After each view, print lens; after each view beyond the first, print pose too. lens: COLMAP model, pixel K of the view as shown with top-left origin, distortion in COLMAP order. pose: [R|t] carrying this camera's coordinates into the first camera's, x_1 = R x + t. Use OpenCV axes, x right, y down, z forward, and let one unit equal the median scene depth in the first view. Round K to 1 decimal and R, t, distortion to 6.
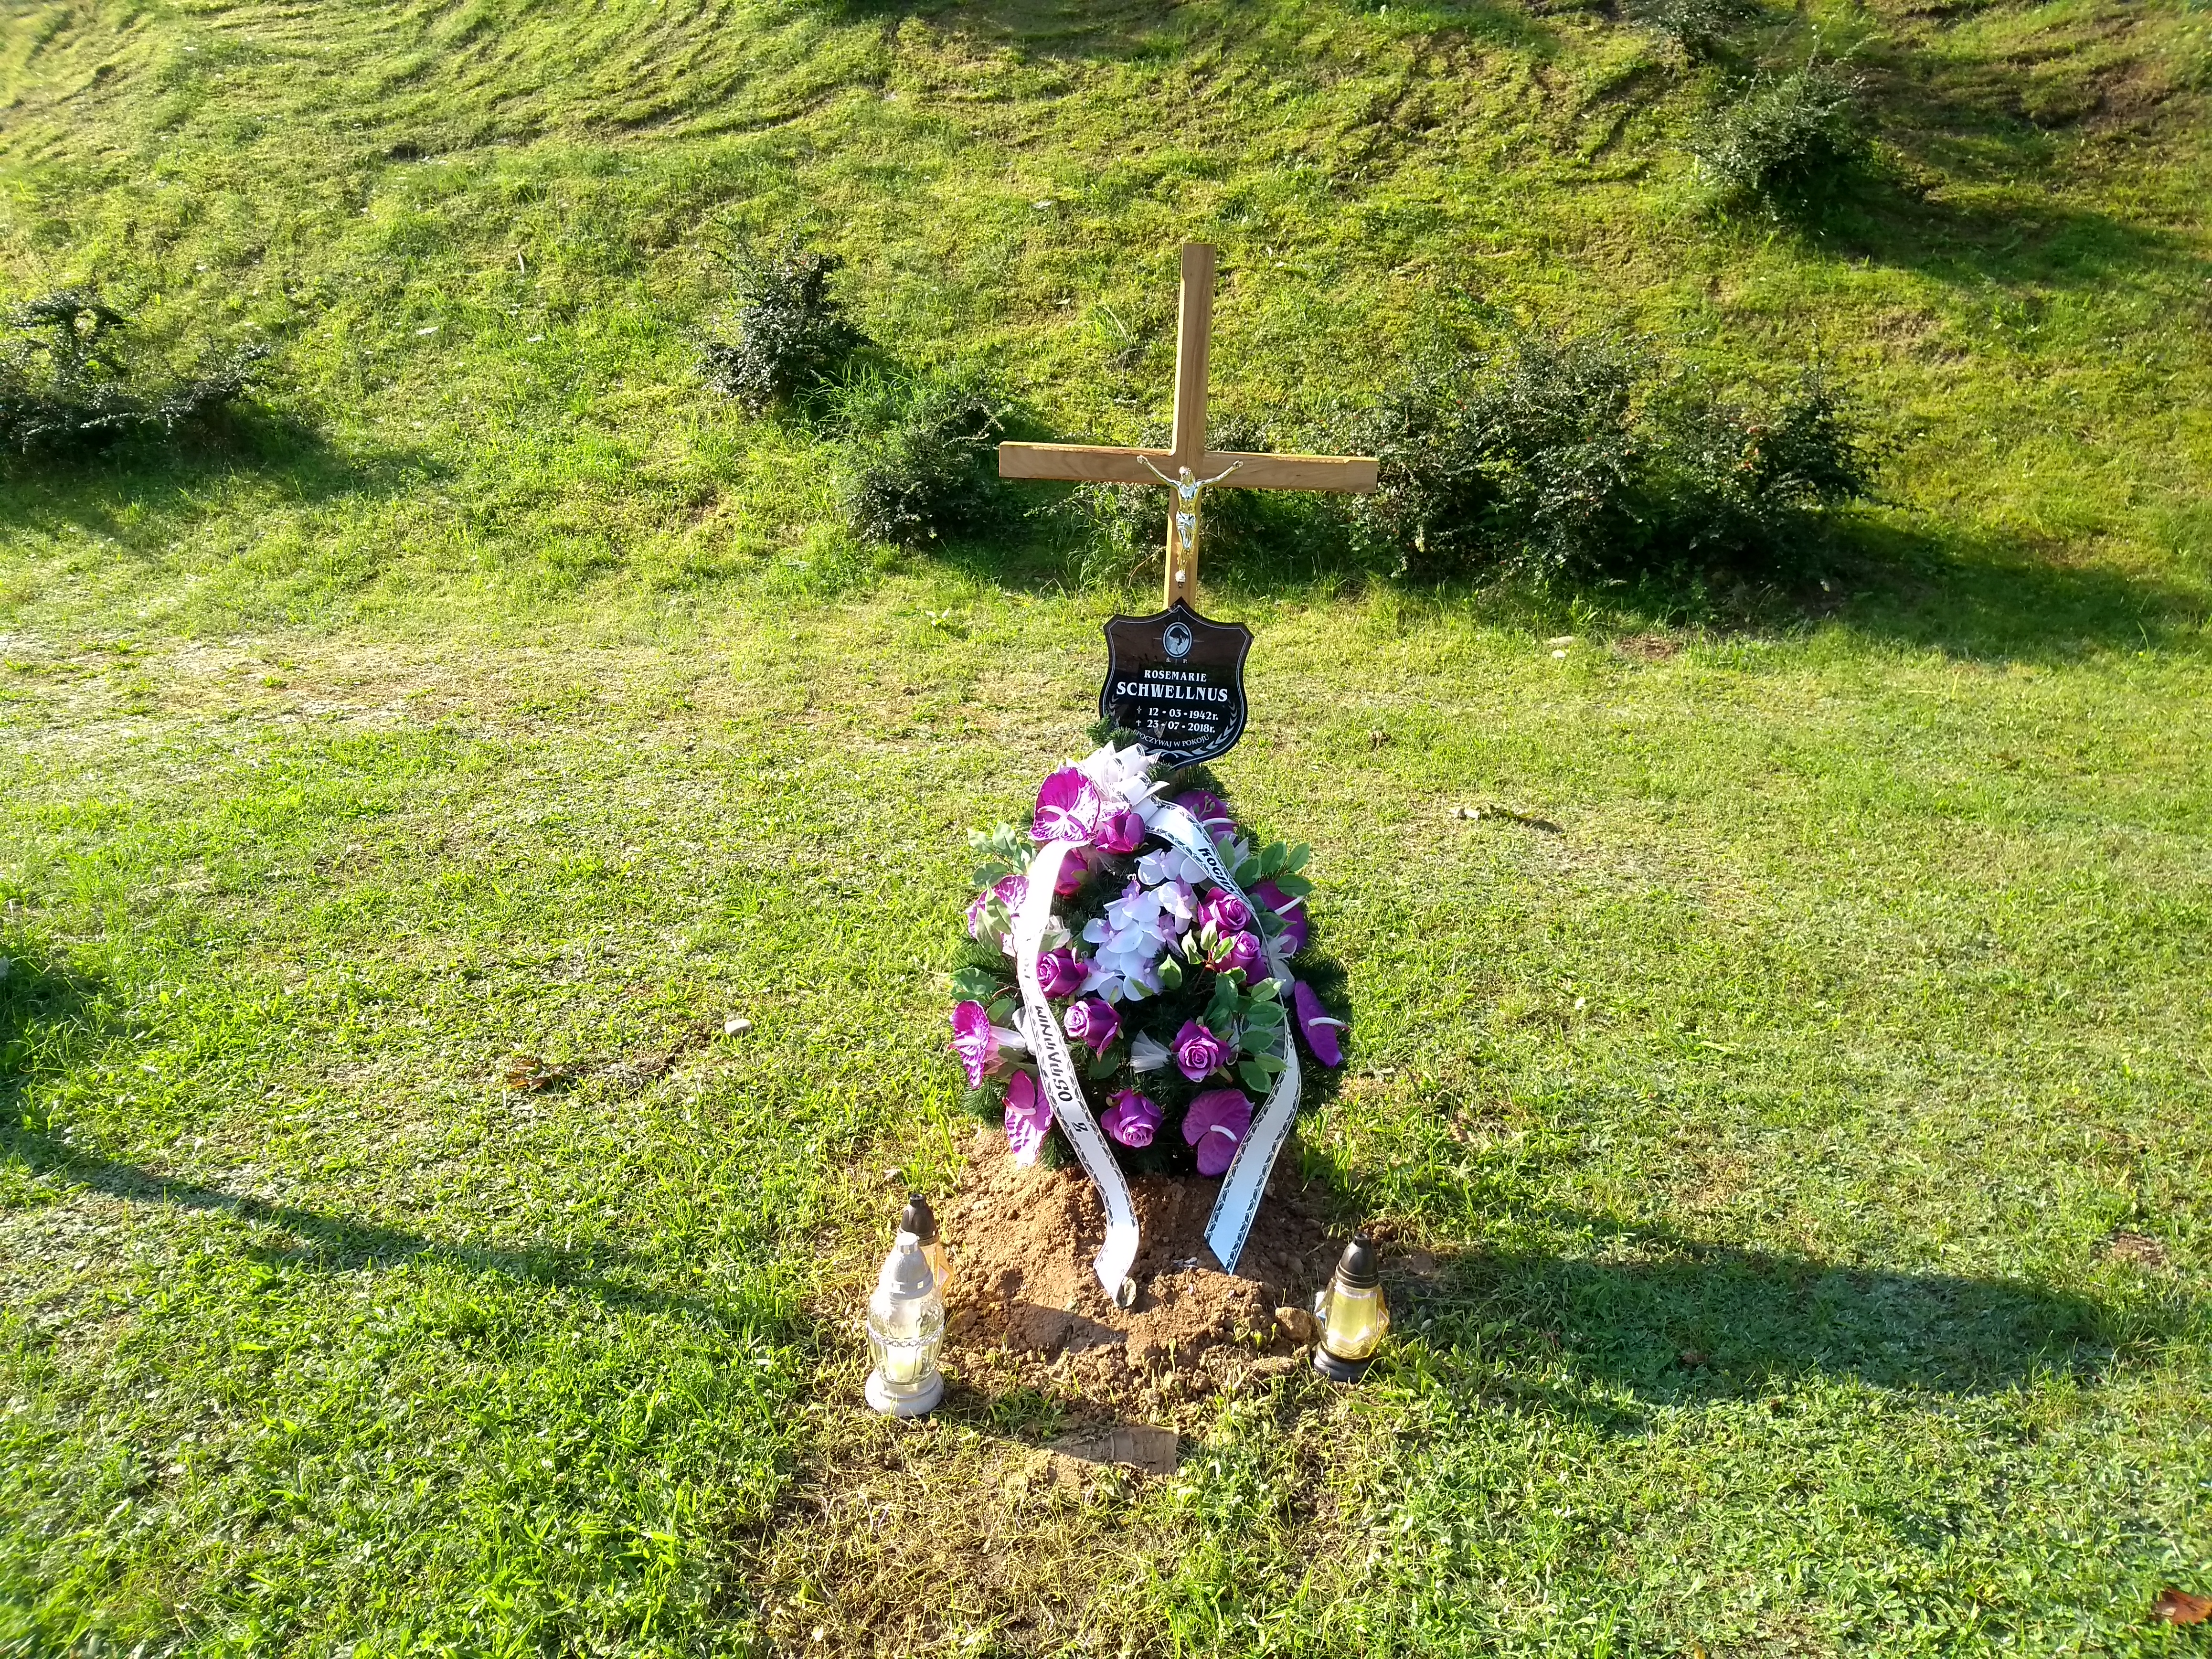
lens RADIAL K [[1593.1, 0, 1056.3], [0, 1593.1, 803.1], [0, 0, 1]] dist [0.040114, -0.084567]
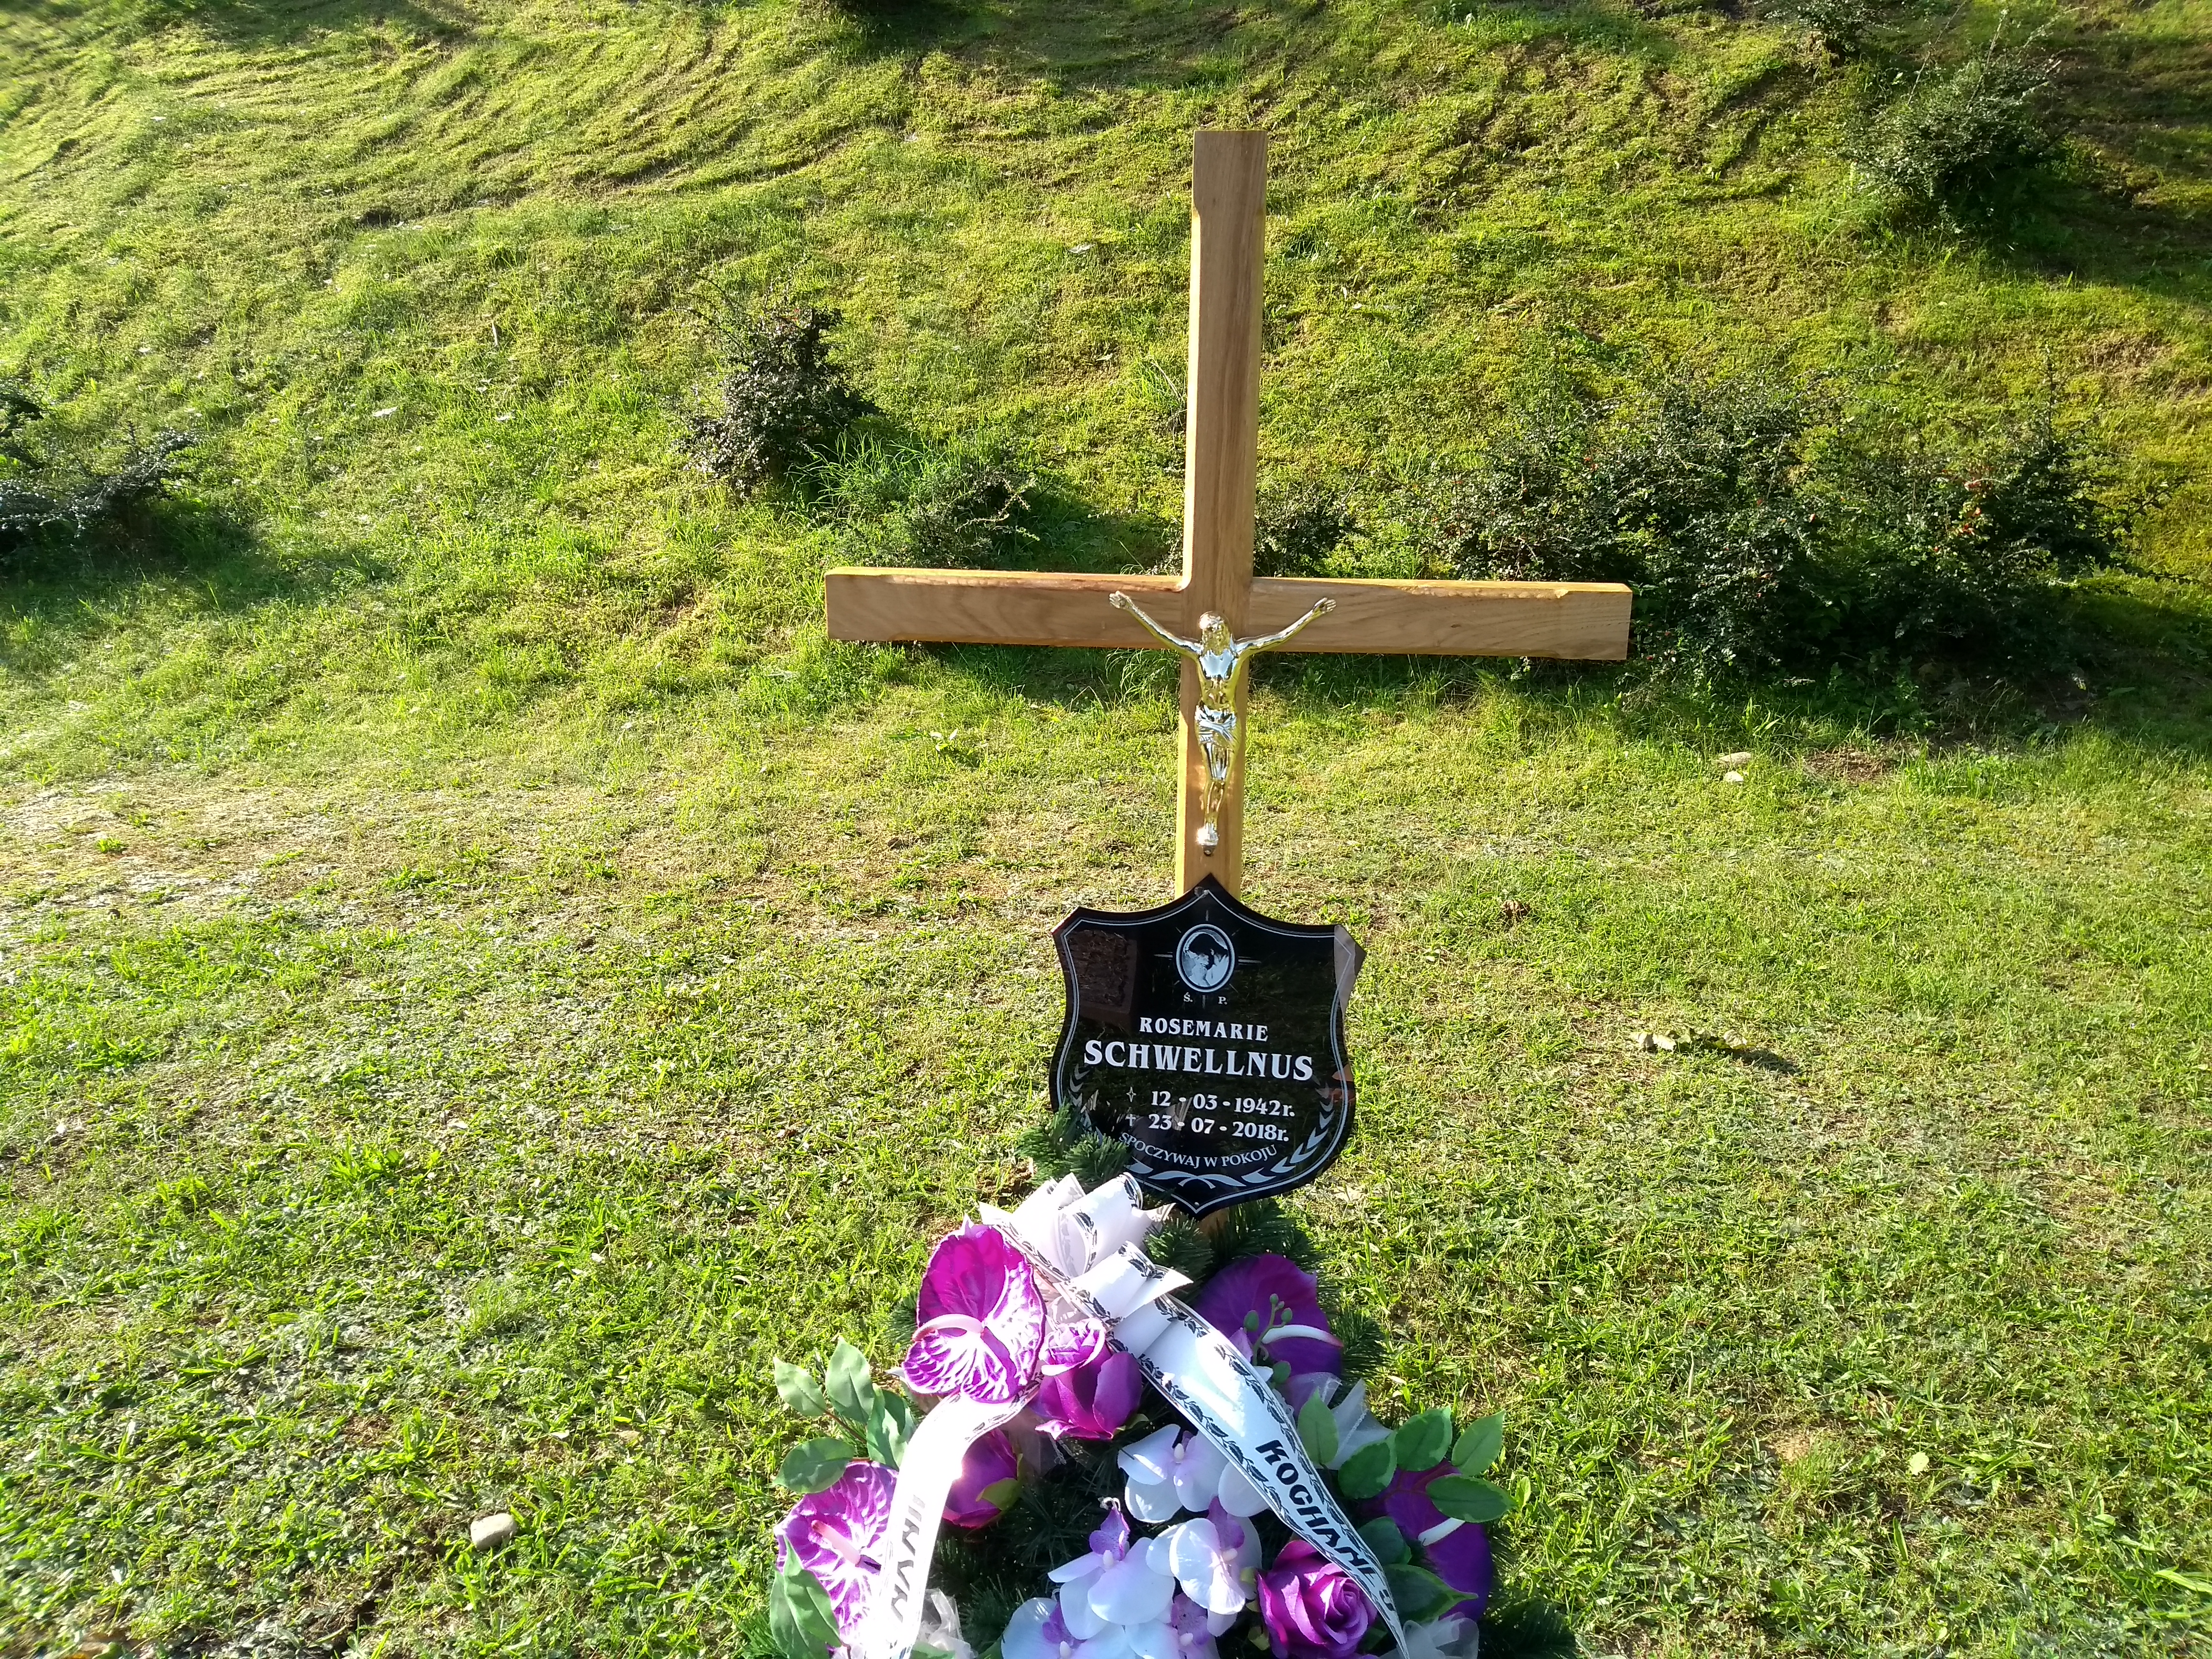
lens RADIAL K [[1632.1, 0, 1041.0], [0, 1632.1, 829.7], [0, 0, 1]] dist [0.023300, -0.040819]
pose [[0.998464, -0.015382, -0.053235, 0.013977], [0.013695, 0.999397, -0.031903, -0.033095], [0.053694, 0.031125, 0.998072, 0.132877]]
